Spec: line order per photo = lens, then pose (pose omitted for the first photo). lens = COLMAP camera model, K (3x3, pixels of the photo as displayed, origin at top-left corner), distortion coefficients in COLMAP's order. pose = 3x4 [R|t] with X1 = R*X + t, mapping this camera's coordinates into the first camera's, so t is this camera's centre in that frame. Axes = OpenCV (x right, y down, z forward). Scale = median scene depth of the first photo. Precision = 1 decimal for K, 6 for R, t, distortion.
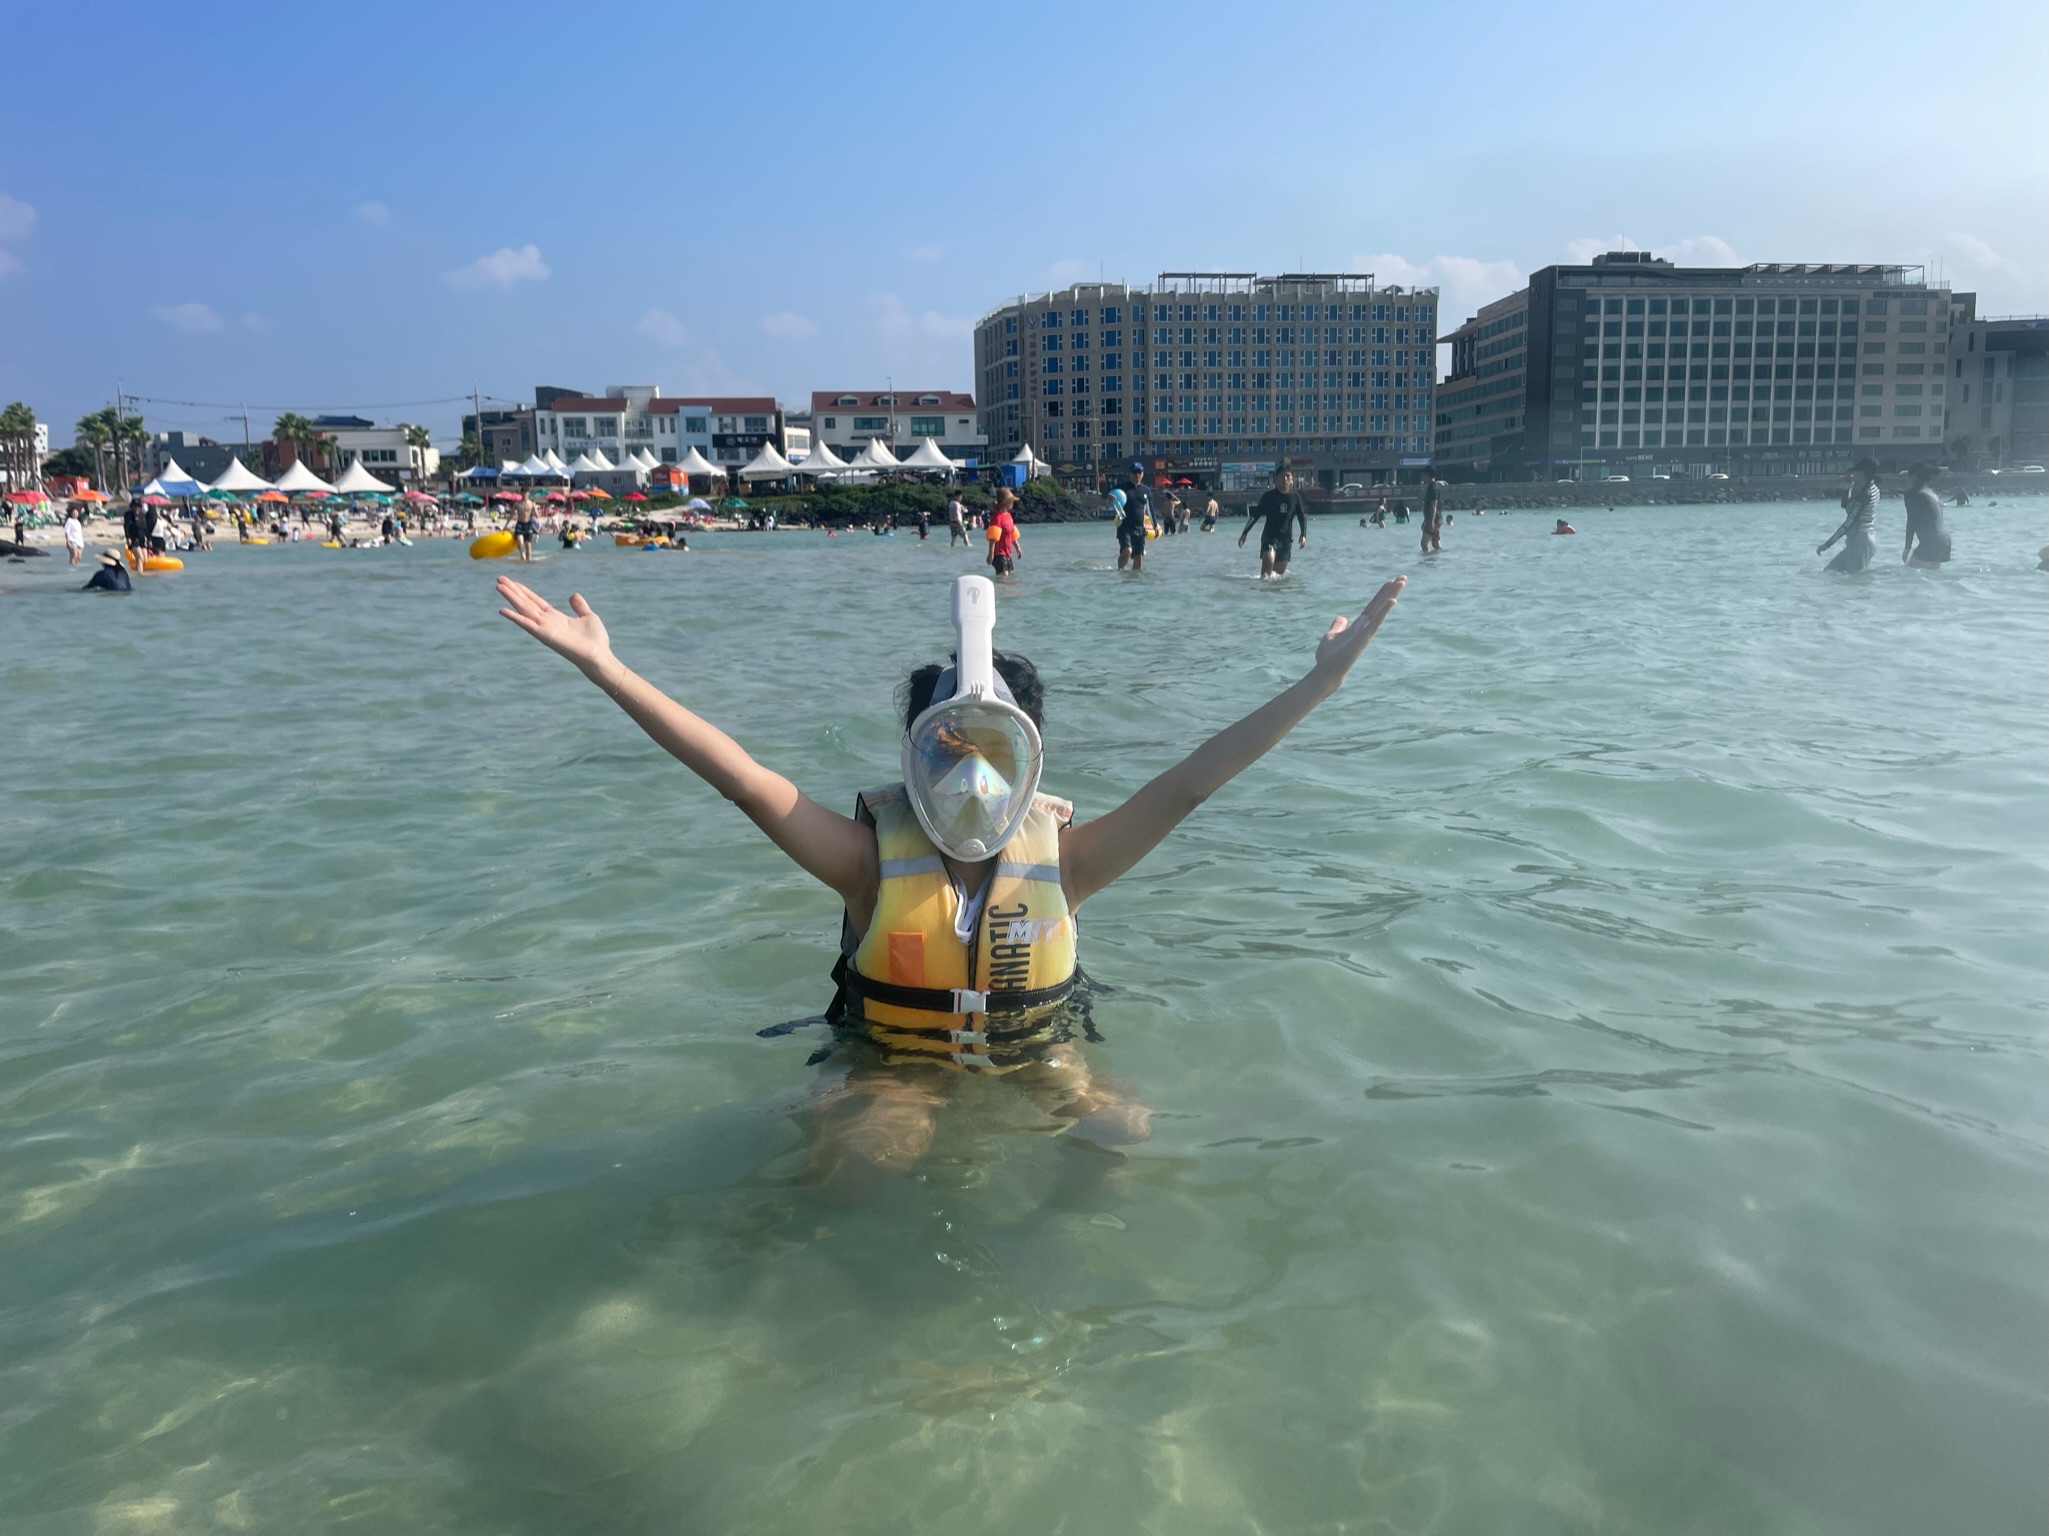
lens RADIAL K [[1542.5, 0, 1023.4], [0, 1542.5, 751.4], [0, 0, 1]] dist [0.089903, -0.129225]
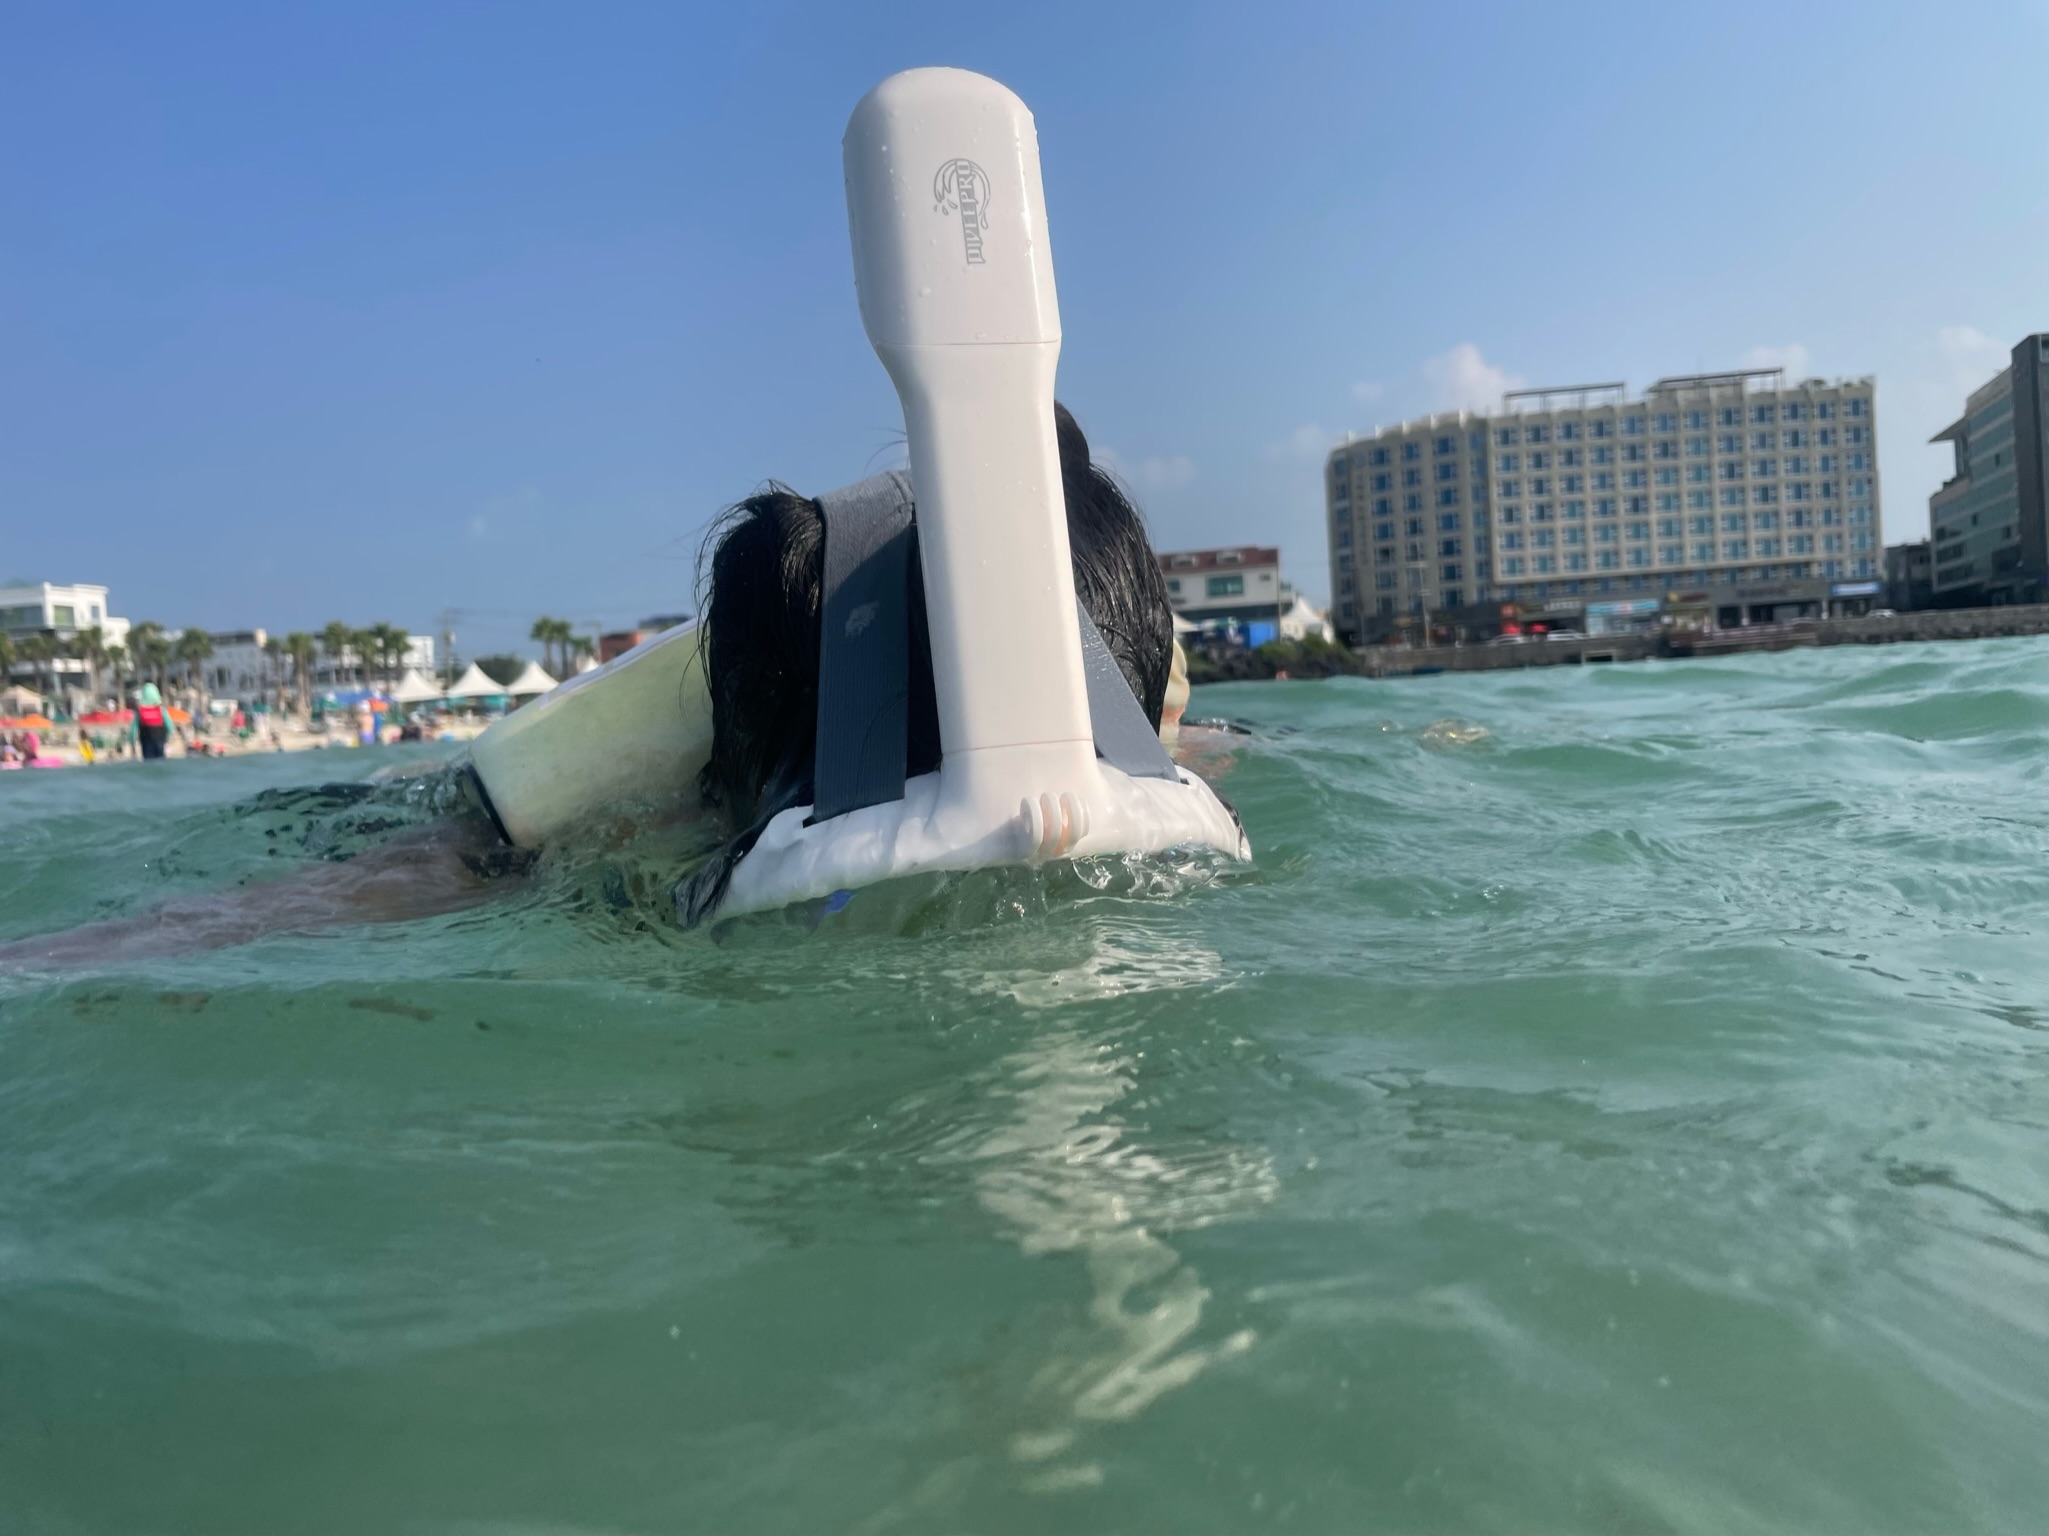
lens RADIAL K [[1575.1, 0, 1049.2], [0, 1575.1, 760.5], [0, 0, 1]] dist [0.079894, -0.120458]
pose [[0.943652, -0.028292, -0.329729, 0.132479], [-0.004952, 0.995020, -0.099549, -0.016186], [0.330903, 0.095573, 0.938813, 0.108838]]
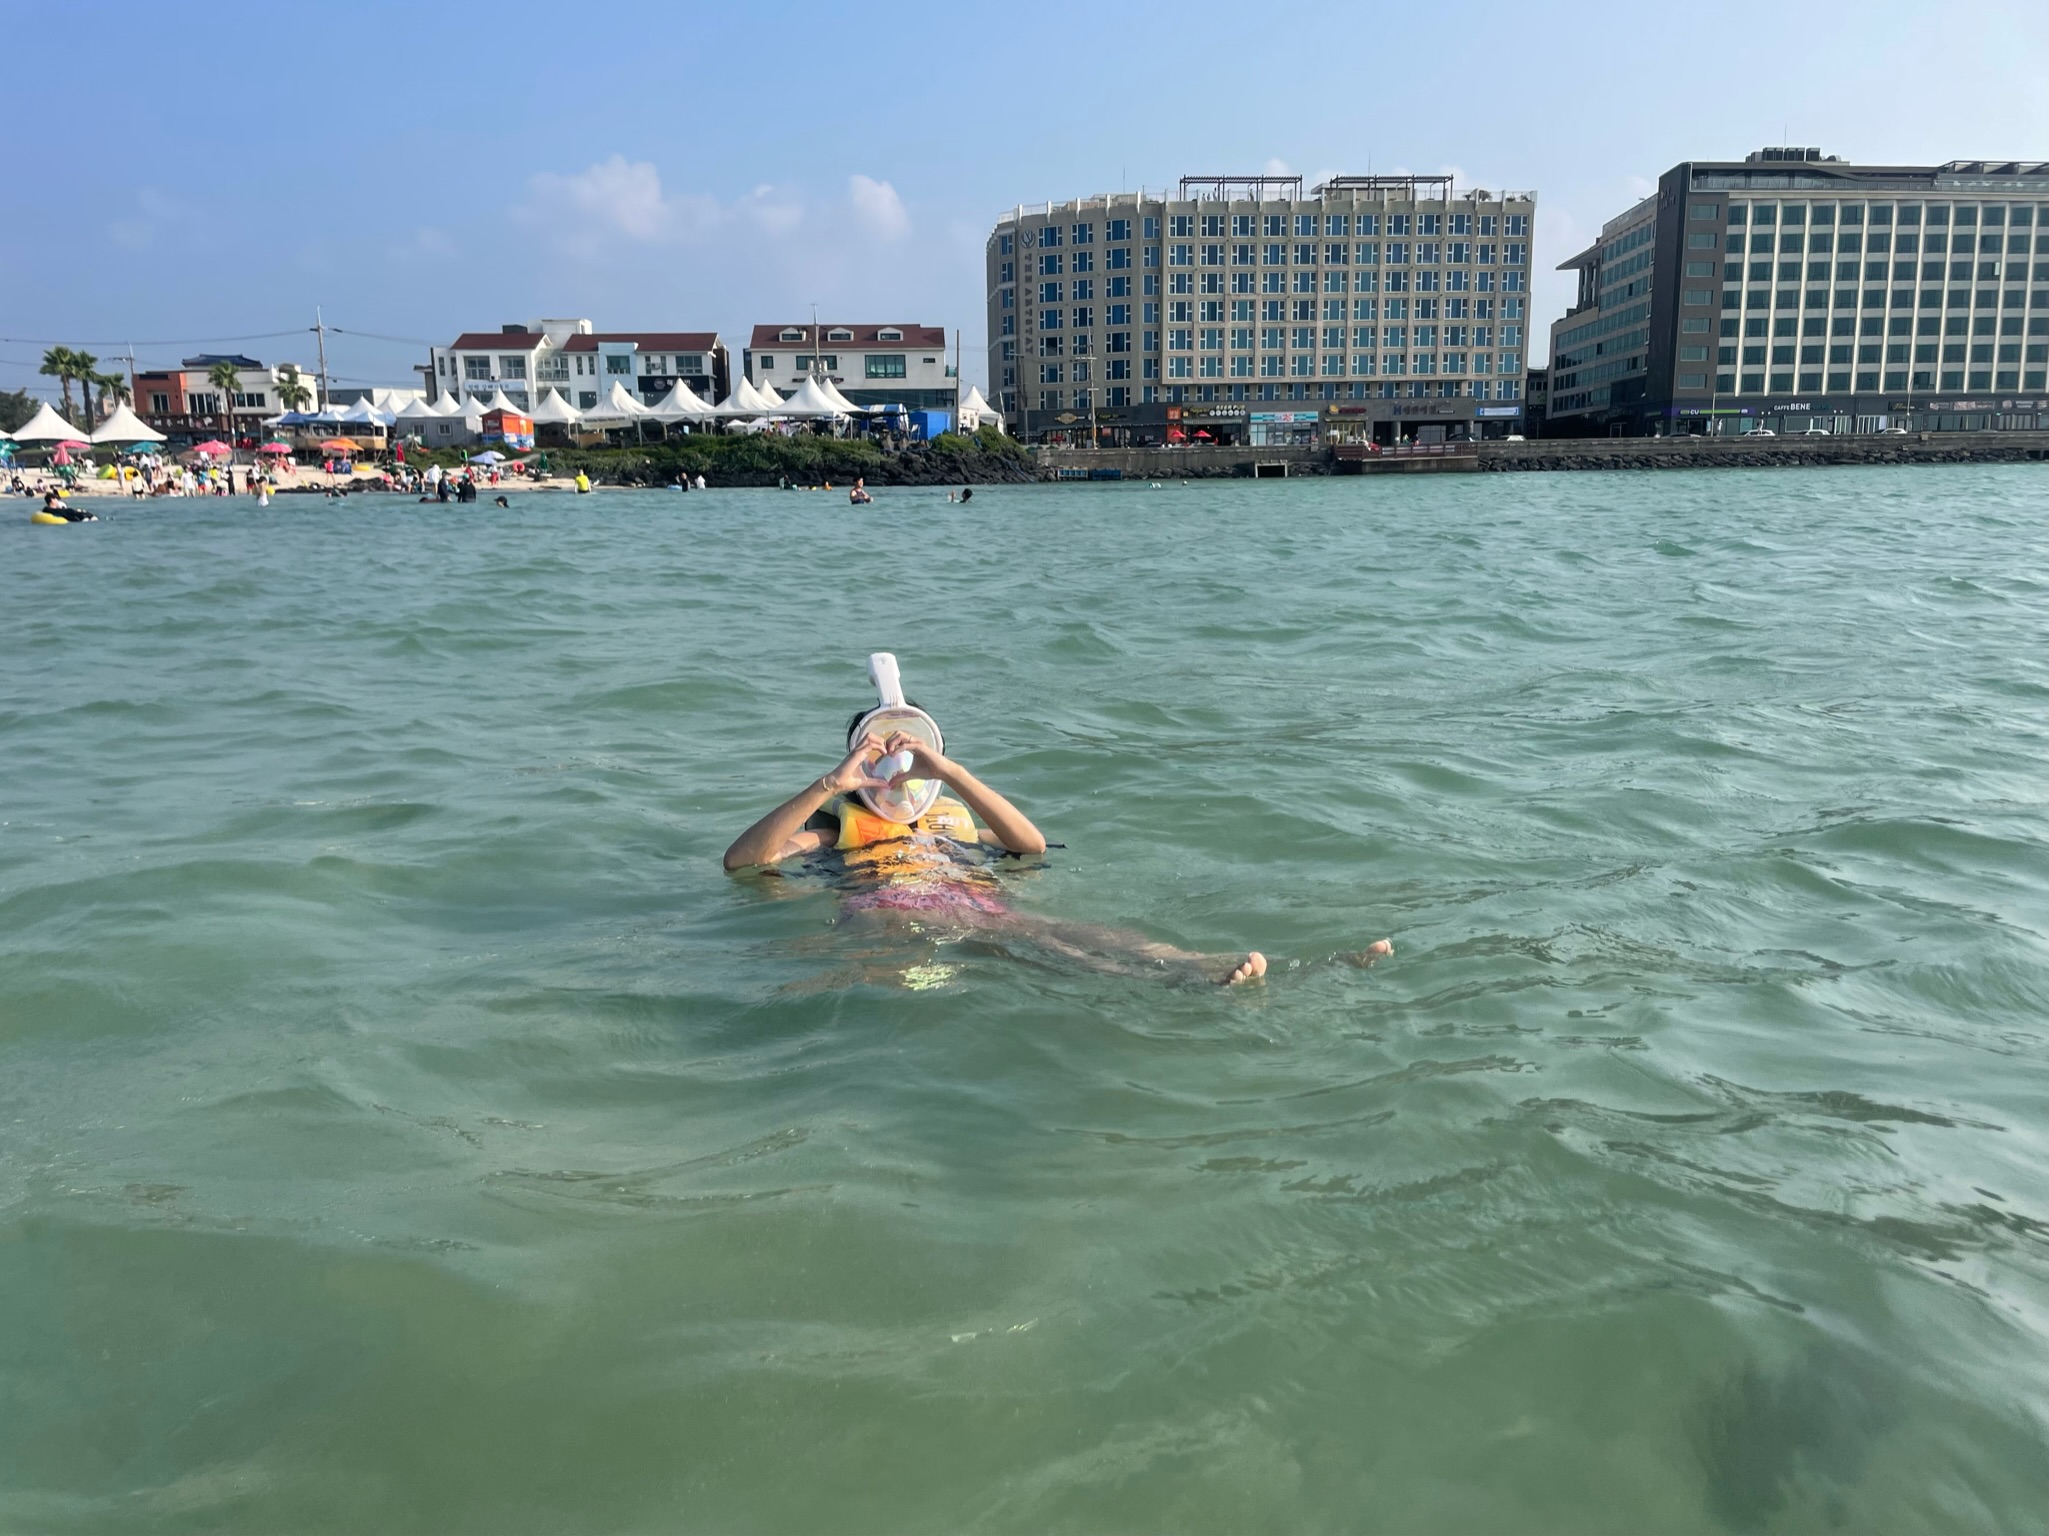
lens RADIAL K [[1557.7, 0, 1016.1], [0, 1557.7, 774.4], [0, 0, 1]] dist [0.087676, -0.119810]
pose [[0.993896, 0.027345, -0.106881, 0.097090], [-0.023151, 0.998920, 0.040284, -0.025725], [0.107867, -0.037564, 0.993455, 0.156858]]
